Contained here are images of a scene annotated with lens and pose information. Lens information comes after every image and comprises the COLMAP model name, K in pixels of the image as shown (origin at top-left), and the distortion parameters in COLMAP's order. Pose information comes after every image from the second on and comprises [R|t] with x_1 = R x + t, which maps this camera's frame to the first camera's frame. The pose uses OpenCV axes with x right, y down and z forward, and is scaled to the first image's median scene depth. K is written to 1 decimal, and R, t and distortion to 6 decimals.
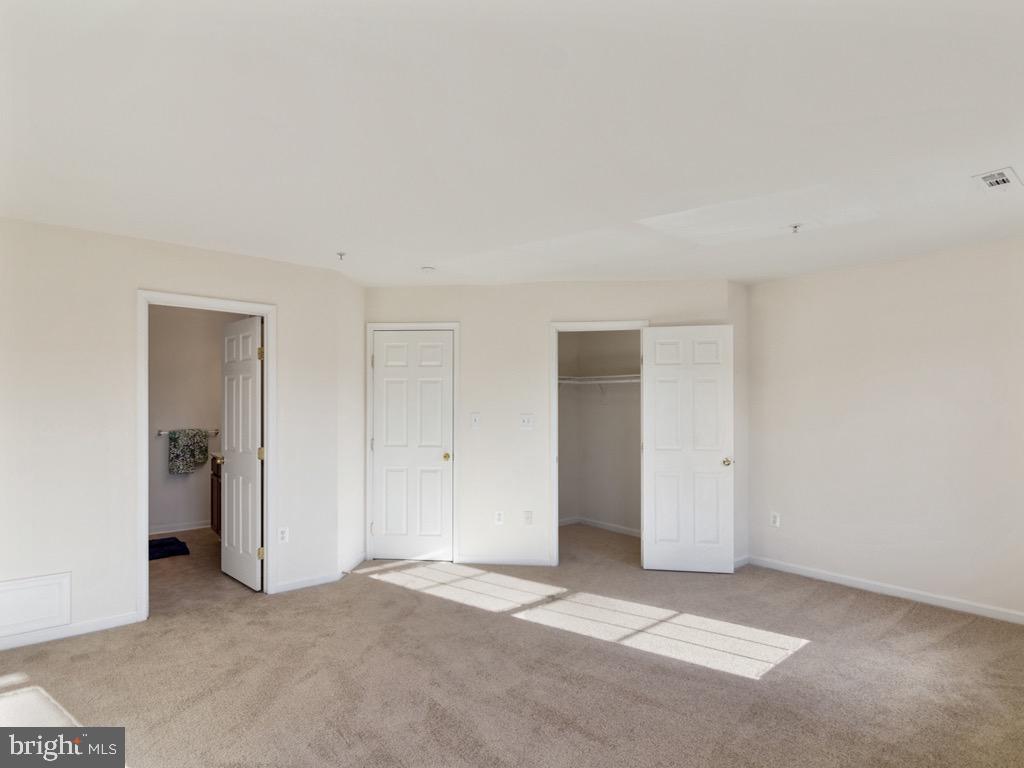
lens RADIAL K [[554.5, 0, 512.0], [0, 554.5, 384.0], [0, 0, 1]] dist [-0.002515, -0.000305]
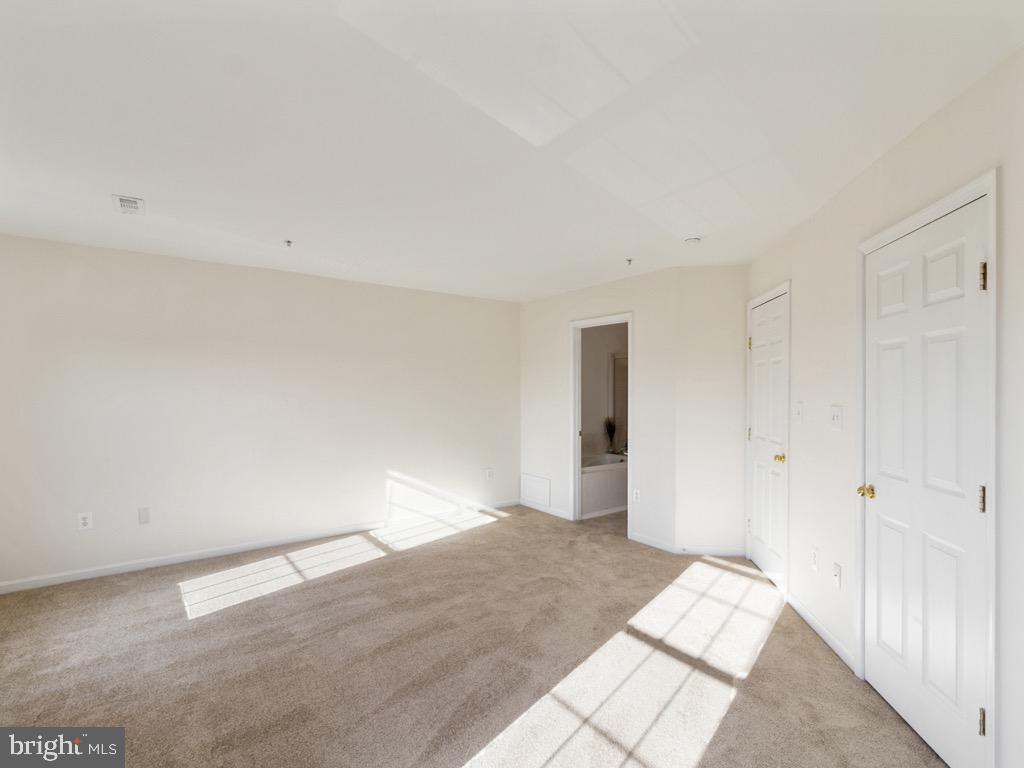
lens RADIAL K [[455.6, 0, 512.3], [0, 455.6, 395.4], [0, 0, 1]] dist [0.000651, 0.000066]
pose [[-0.014852, 0.004995, -0.999877, 0.653448], [0.035696, 0.999353, 0.004462, 0.035021], [0.999252, -0.035625, -0.015021, 0.786060]]
